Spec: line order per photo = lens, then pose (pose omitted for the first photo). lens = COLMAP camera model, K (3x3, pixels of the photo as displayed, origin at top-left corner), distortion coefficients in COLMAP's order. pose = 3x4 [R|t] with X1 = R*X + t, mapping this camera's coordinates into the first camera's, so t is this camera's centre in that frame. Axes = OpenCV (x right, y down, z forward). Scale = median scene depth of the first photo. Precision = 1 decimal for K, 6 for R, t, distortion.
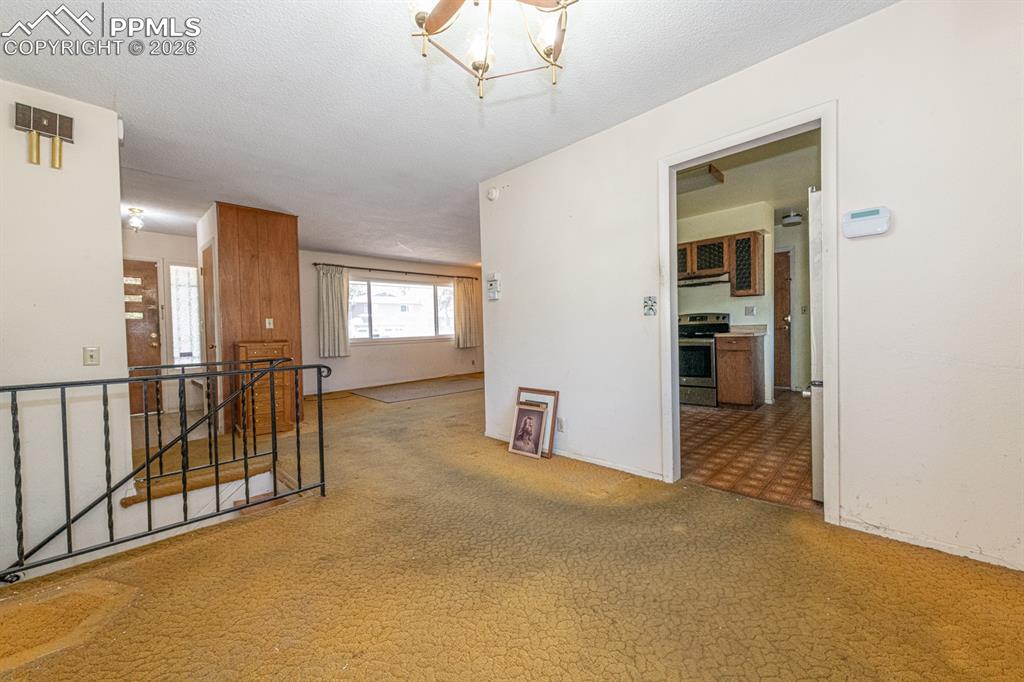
lens RADIAL K [[399.9, 0, 507.6], [0, 399.9, 337.0], [0, 0, 1]] dist [0.008392, -0.000150]
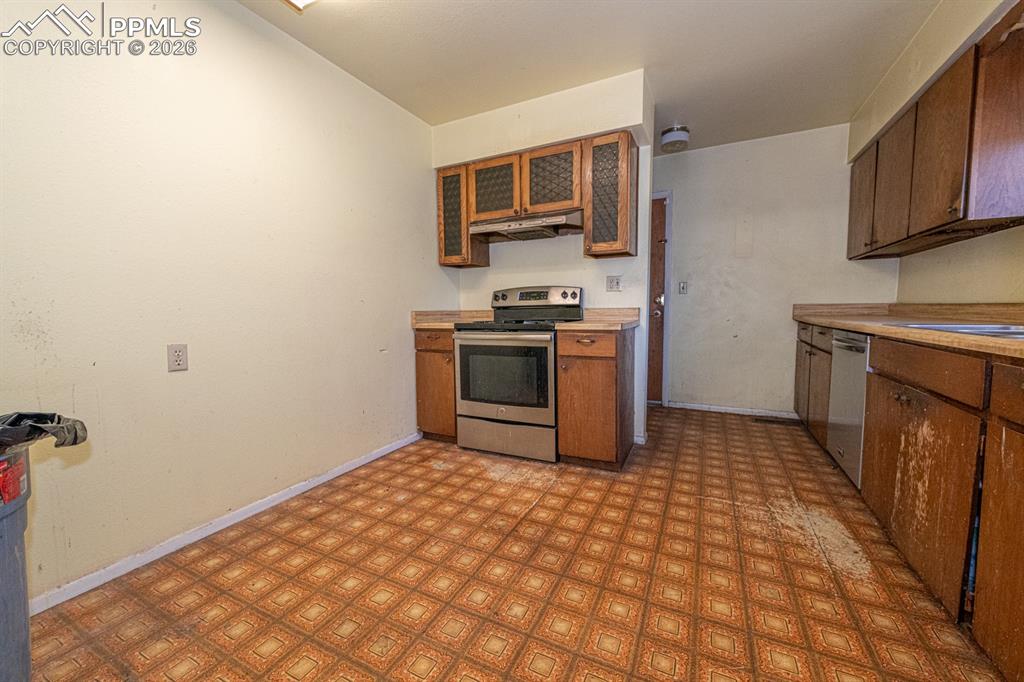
lens RADIAL K [[399.9, 0, 507.6], [0, 399.9, 337.0], [0, 0, 1]] dist [0.008392, -0.000150]
pose [[0.953724, -0.006025, 0.300625, 0.292918], [-0.005784, 0.999247, 0.038376, -0.009433], [-0.300629, -0.038339, 0.952970, 0.508175]]
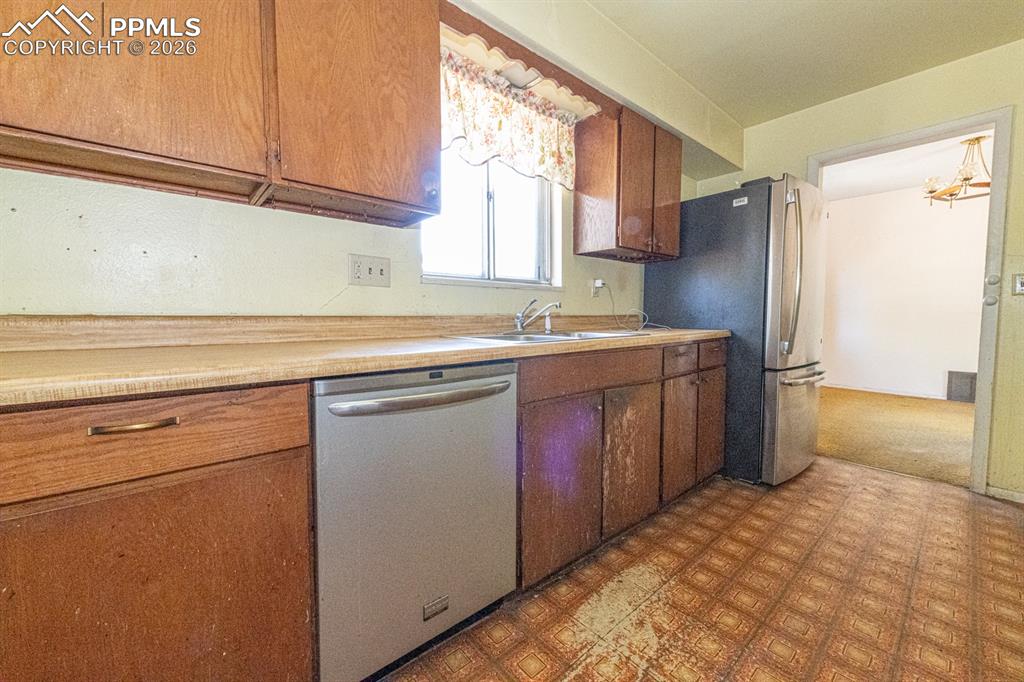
lens RADIAL K [[399.9, 0, 507.6], [0, 399.9, 337.0], [0, 0, 1]] dist [0.008392, -0.000150]
pose [[-0.996172, 0.023836, 0.084105, 0.710743], [0.030312, 0.996603, 0.076580, -0.033399], [-0.081994, 0.078836, -0.993510, 1.017334]]
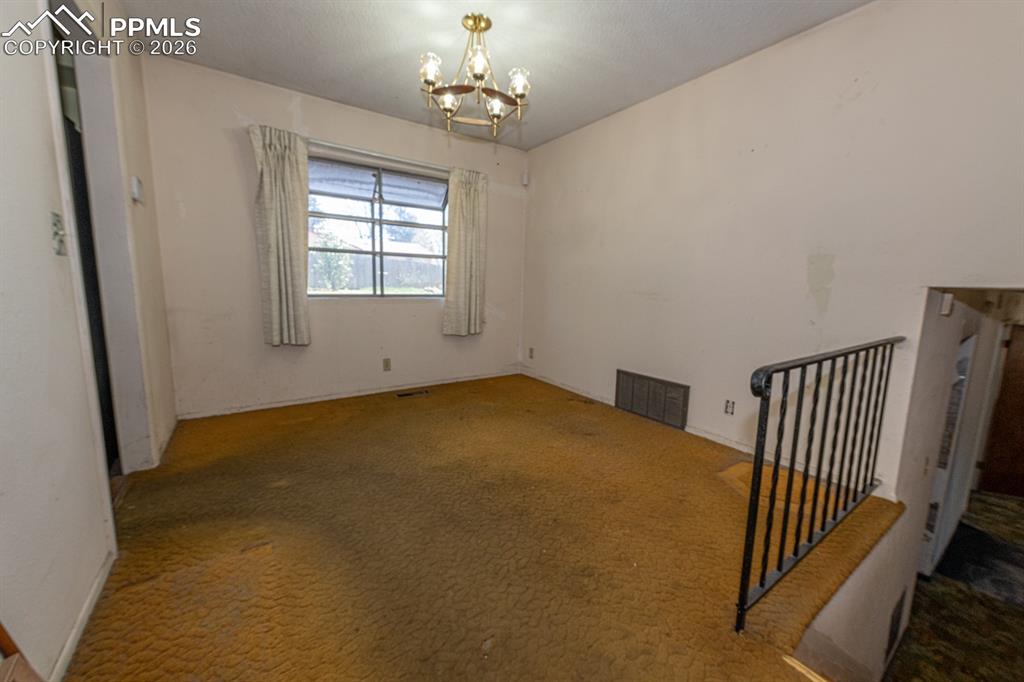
lens RADIAL K [[399.9, 0, 507.6], [0, 399.9, 337.0], [0, 0, 1]] dist [0.008392, -0.000150]
pose [[-0.981973, -0.021695, 0.187774, -0.129687], [0.008031, 0.987706, 0.156116, -0.017785], [-0.188852, 0.154810, -0.969726, 0.723751]]
